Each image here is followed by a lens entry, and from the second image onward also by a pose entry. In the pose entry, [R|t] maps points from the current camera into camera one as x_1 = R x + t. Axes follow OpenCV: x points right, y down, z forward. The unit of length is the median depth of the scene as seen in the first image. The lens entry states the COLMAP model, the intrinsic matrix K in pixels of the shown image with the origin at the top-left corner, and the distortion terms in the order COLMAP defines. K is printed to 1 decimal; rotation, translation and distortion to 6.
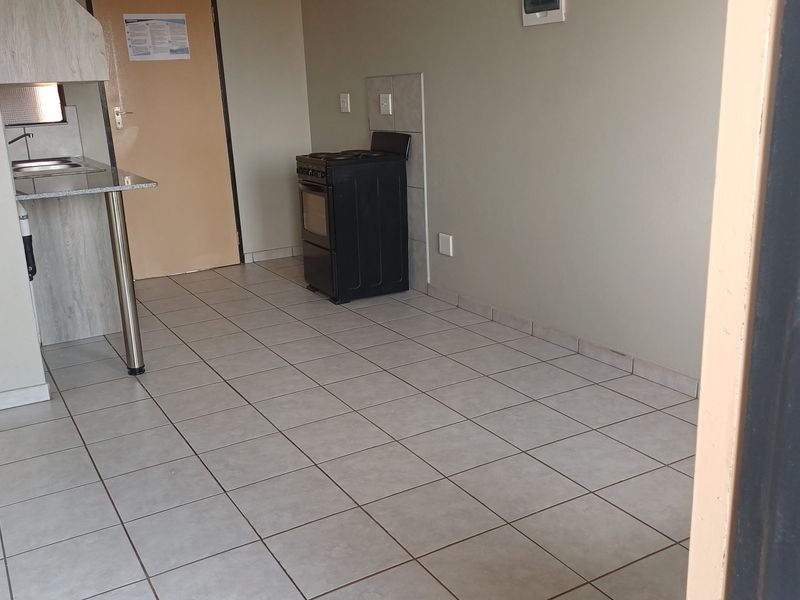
lens RADIAL K [[786.9, 0, 375.5], [0, 786.9, 301.3], [0, 0, 1]] dist [0.130982, -0.195206]
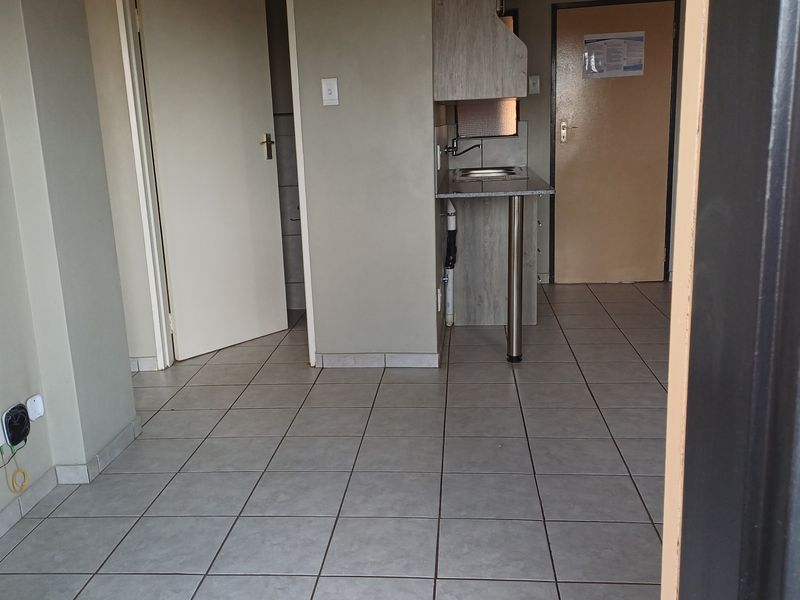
lens RADIAL K [[786.9, 0, 375.5], [0, 786.9, 301.3], [0, 0, 1]] dist [0.130982, -0.195206]
pose [[0.817019, 0.142598, -0.558701, 0.142494], [-0.154517, 0.987645, 0.026120, 0.009504], [0.555523, 0.064988, 0.828958, -0.020135]]
